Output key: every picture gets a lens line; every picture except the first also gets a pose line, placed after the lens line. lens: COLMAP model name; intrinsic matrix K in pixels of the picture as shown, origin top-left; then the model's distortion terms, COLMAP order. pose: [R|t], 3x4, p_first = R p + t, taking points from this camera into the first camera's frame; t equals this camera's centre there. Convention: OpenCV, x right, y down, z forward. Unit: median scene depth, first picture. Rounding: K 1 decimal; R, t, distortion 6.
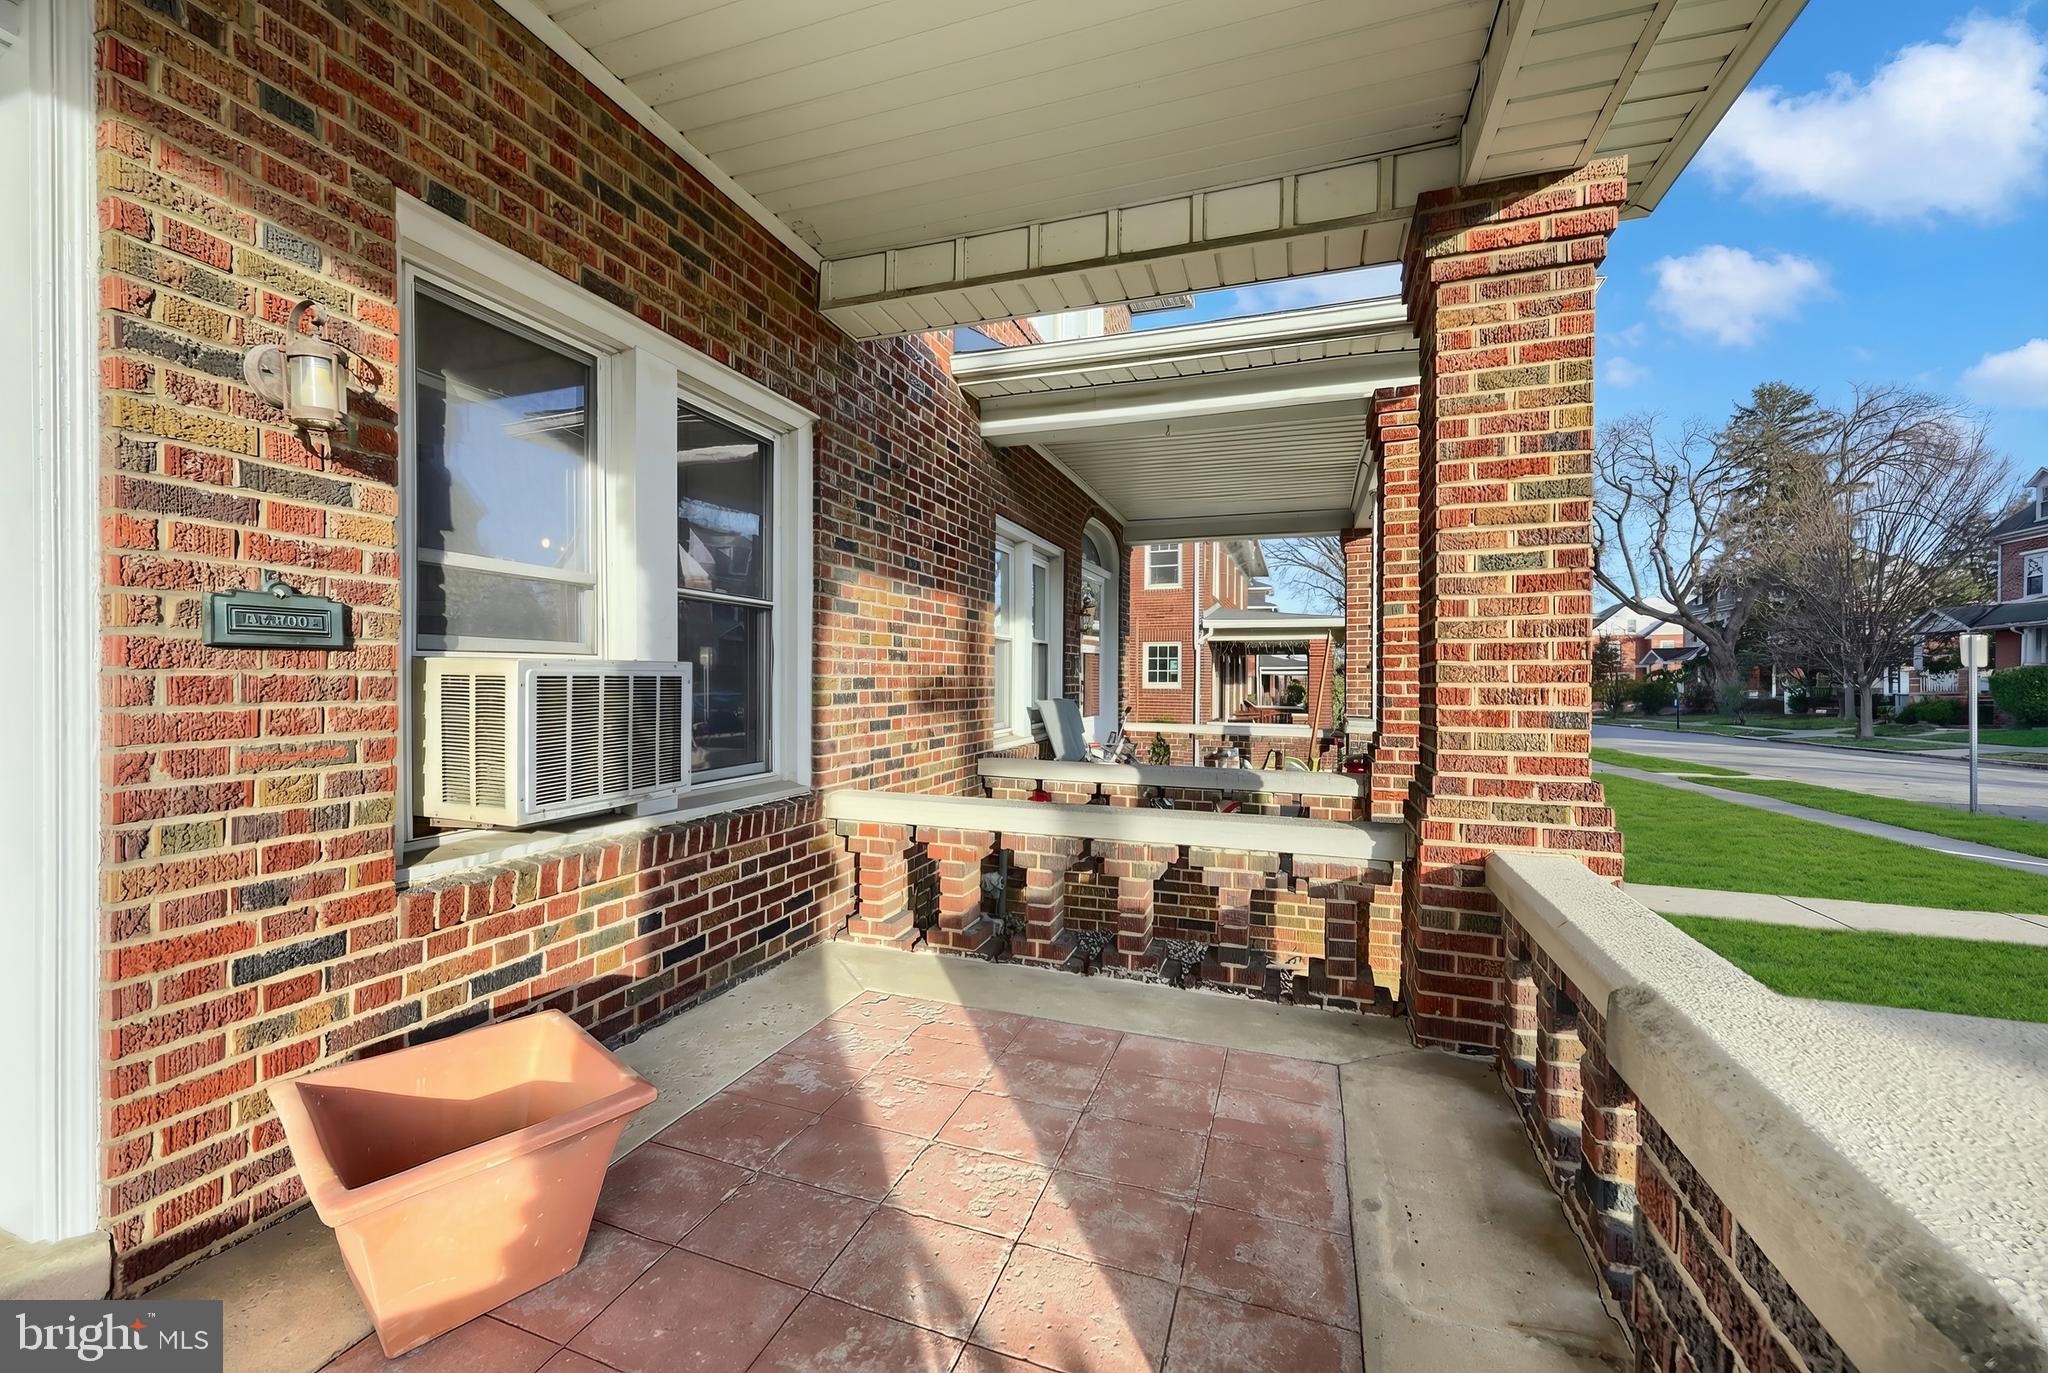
lens RADIAL K [[826.0, 0, 1017.1], [0, 826.0, 681.0], [0, 0, 1]] dist [-0.000944, -0.000189]
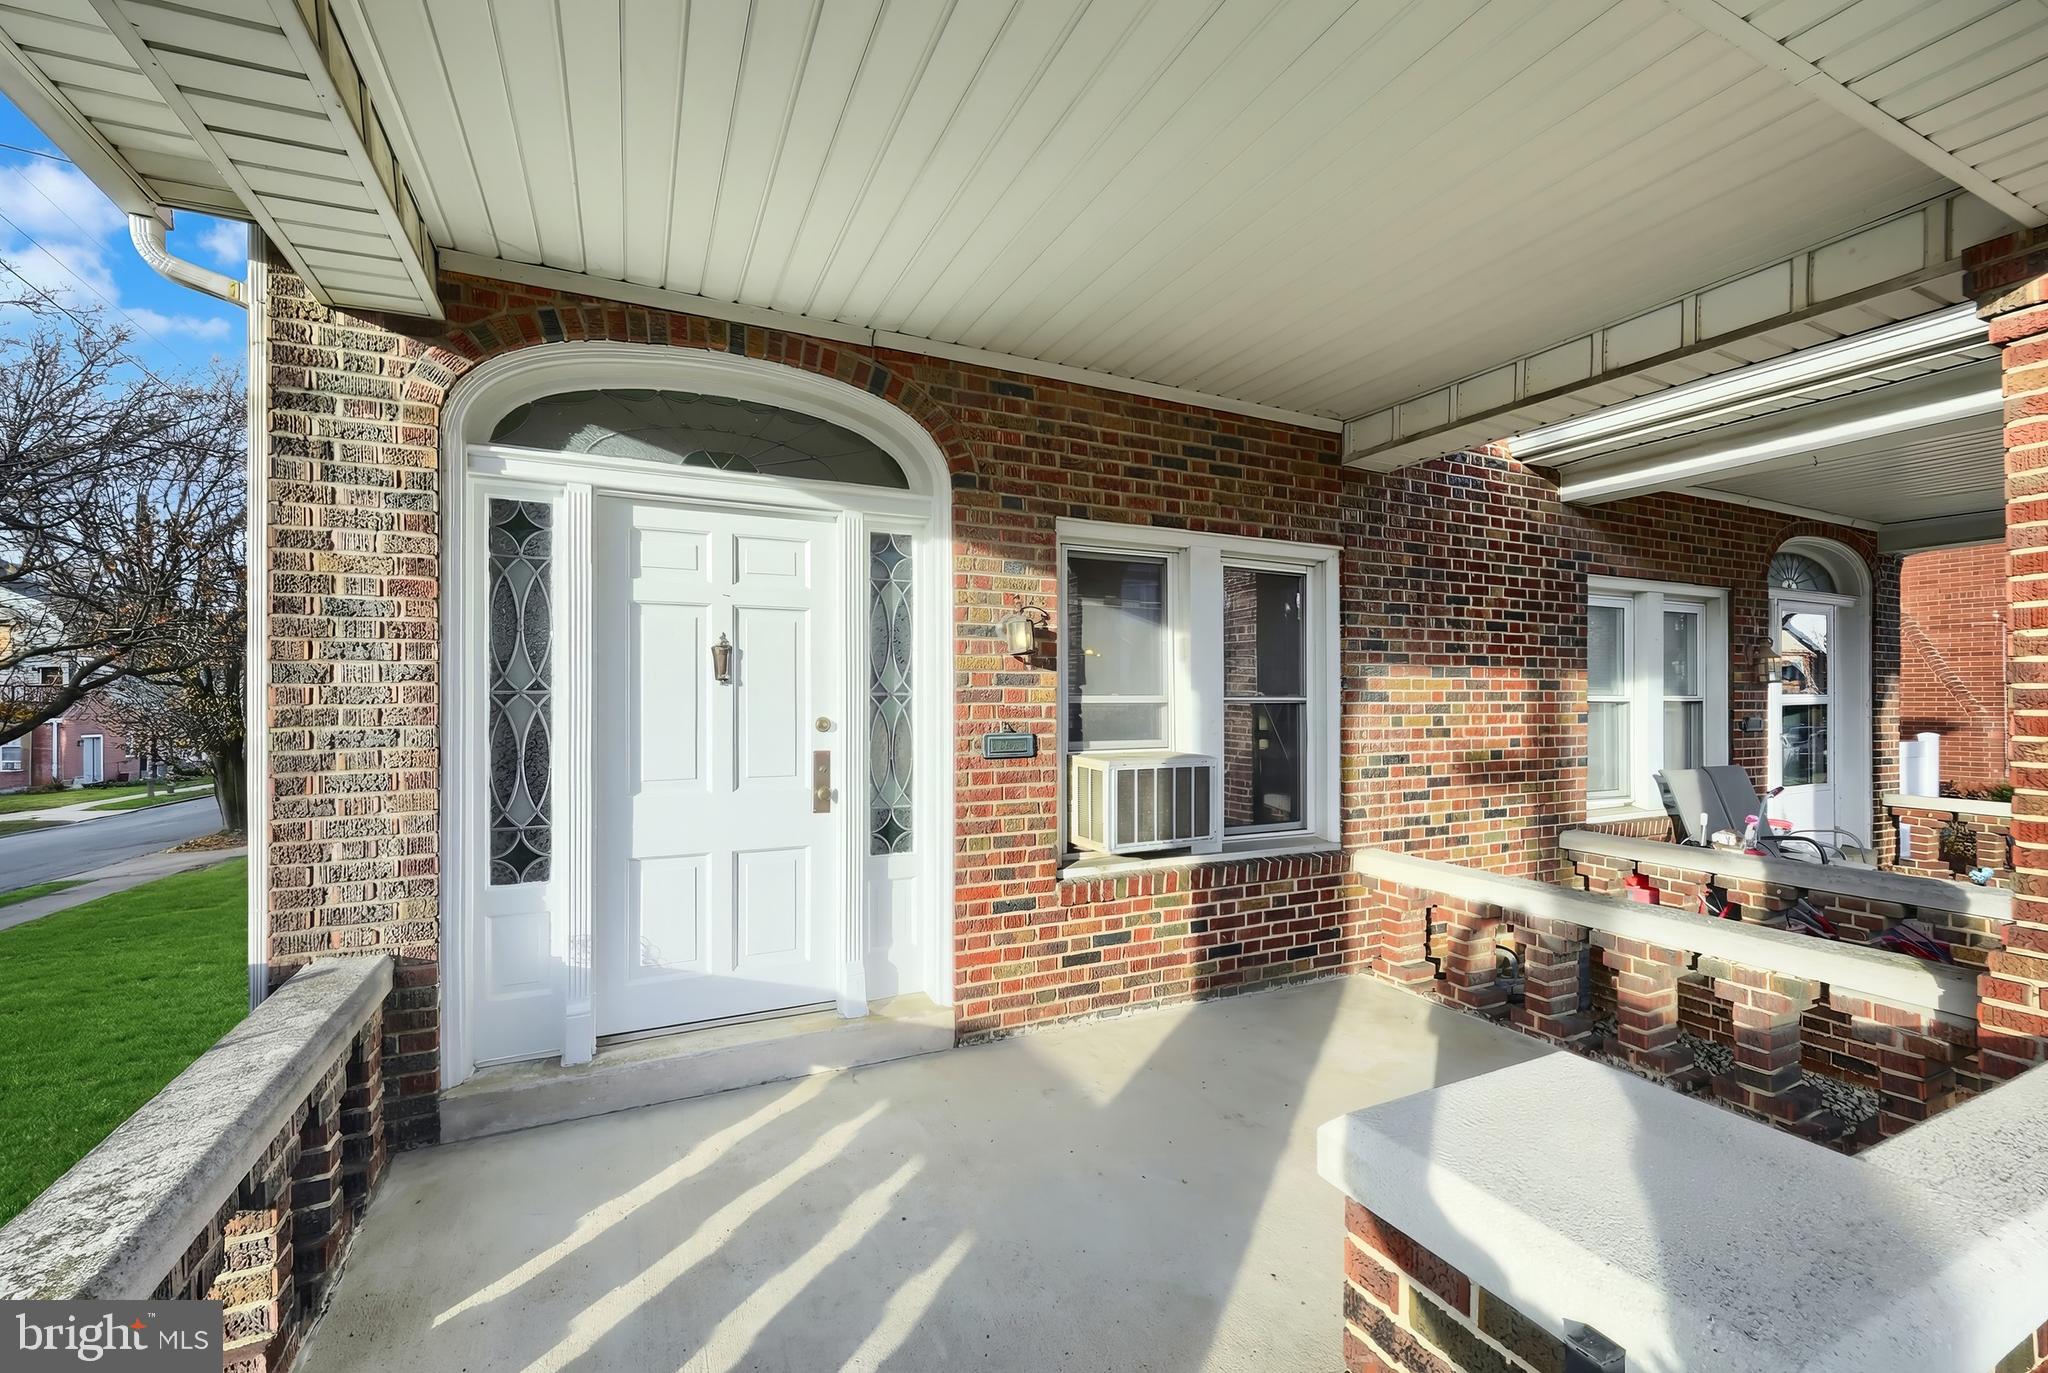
lens RADIAL K [[826.0, 0, 1016.3], [0, 826.0, 695.8], [0, 0, 1]] dist [-0.000944, -0.000189]
pose [[0.710010, -0.009521, -0.704127, 0.365913], [-0.000676, 0.999899, -0.014202, -0.101272], [0.704191, 0.010560, 0.709932, -0.295872]]
